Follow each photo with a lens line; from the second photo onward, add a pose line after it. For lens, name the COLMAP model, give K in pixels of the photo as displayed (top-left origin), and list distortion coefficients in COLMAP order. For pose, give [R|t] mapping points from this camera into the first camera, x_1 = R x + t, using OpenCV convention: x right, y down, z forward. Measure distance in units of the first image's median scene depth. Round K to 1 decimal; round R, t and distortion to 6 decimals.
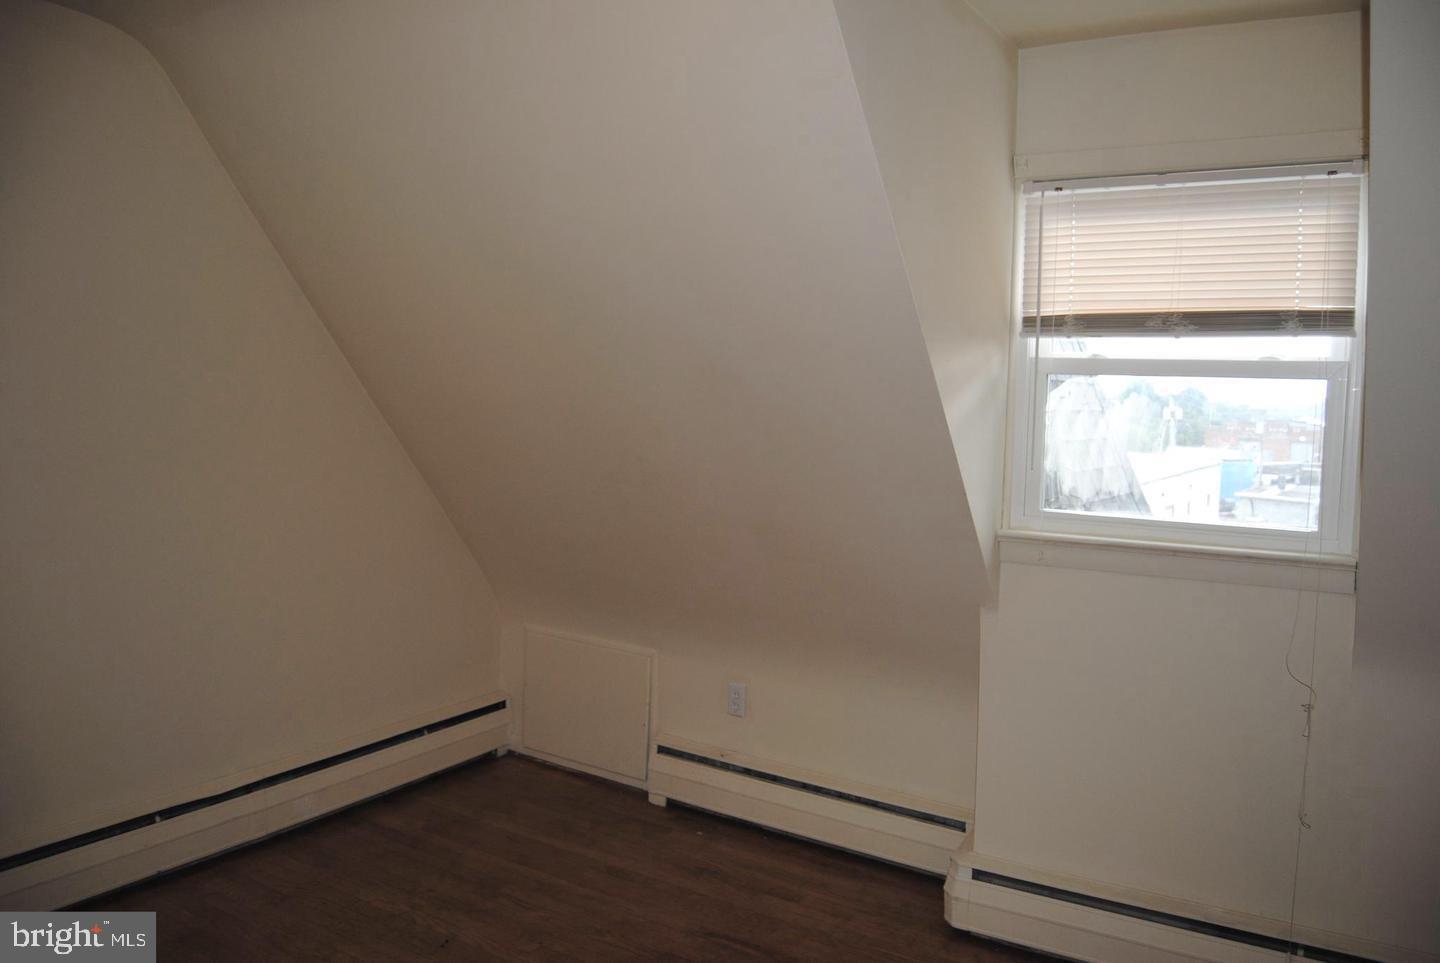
lens RADIAL K [[1131.3, 0, 729.0], [0, 1131.3, 477.1], [0, 0, 1]] dist [-0.092618, 0.033436]
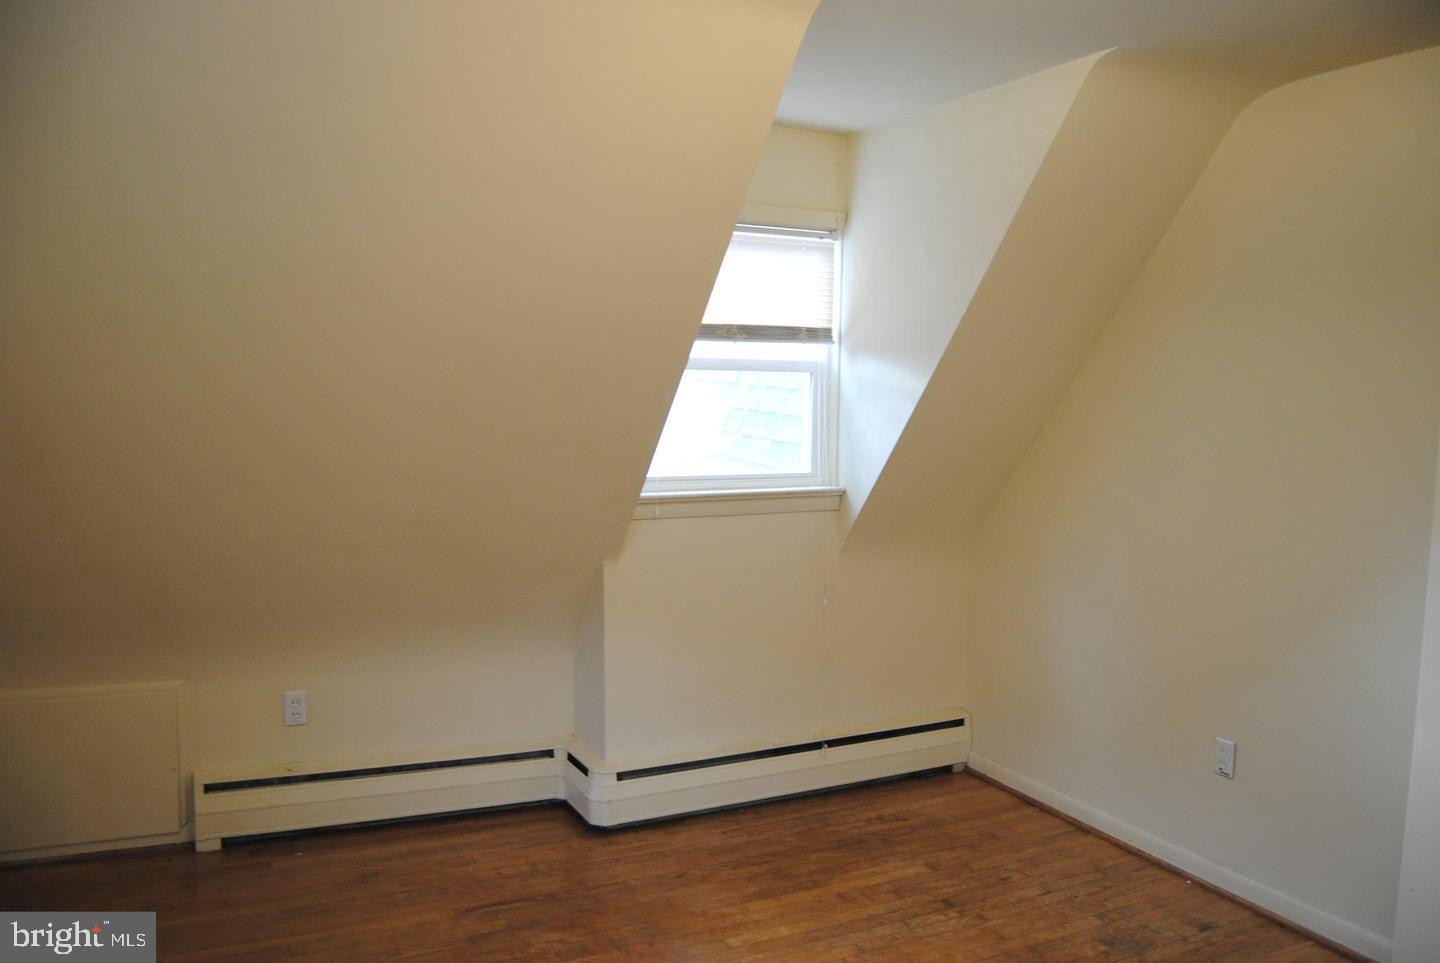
lens RADIAL K [[1131.3, 0, 729.0], [0, 1131.3, 477.1], [0, 0, 1]] dist [-0.092618, 0.033436]
pose [[0.516539, -0.088664, 0.851661, -0.748819], [0.059960, 0.995928, 0.067317, -0.048757], [-0.854162, 0.016293, 0.519752, 0.250696]]
